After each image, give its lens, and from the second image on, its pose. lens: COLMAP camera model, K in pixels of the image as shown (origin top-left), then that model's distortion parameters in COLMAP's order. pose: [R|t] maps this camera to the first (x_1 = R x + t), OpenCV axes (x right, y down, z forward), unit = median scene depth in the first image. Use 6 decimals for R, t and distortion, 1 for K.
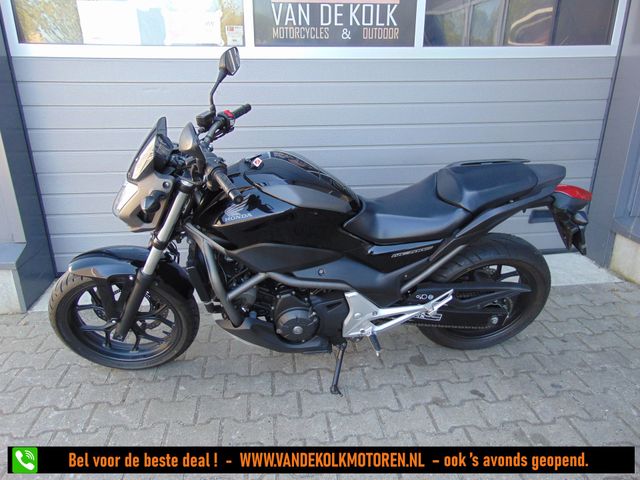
lens RADIAL K [[478.3, 0, 318.9], [0, 478.3, 238.9], [0, 0, 1]] dist [-0.020554, 0.060076]
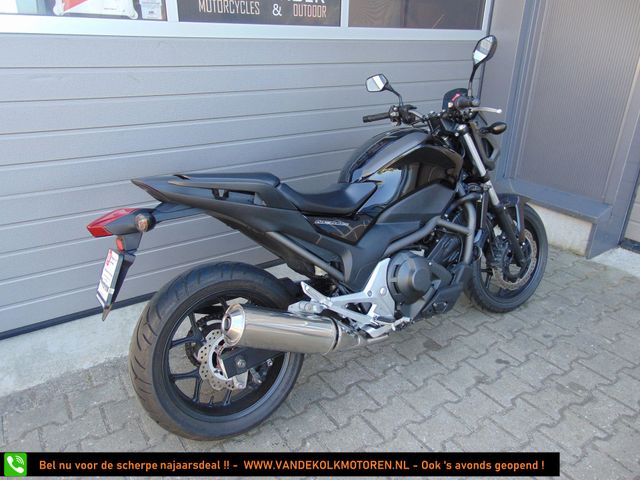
lens RADIAL K [[478.3, 0, 318.9], [0, 478.3, 240.6], [0, 0, 1]] dist [-0.020554, 0.060076]
pose [[0.882947, -0.169891, 0.437655, -0.403034], [0.144552, 0.985317, 0.090857, -0.091288], [-0.446665, -0.016958, 0.894541, 0.195787]]
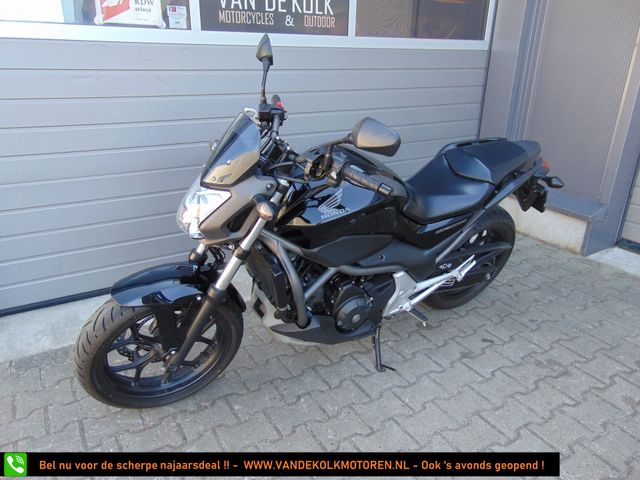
lens RADIAL K [[478.3, 0, 318.9], [0, 478.3, 241.0], [0, 0, 1]] dist [-0.020554, 0.060076]
pose [[0.905826, -0.140698, 0.399603, -0.415514], [0.127818, 0.990050, 0.058852, -0.034630], [-0.403907, -0.002233, 0.914797, 0.085772]]
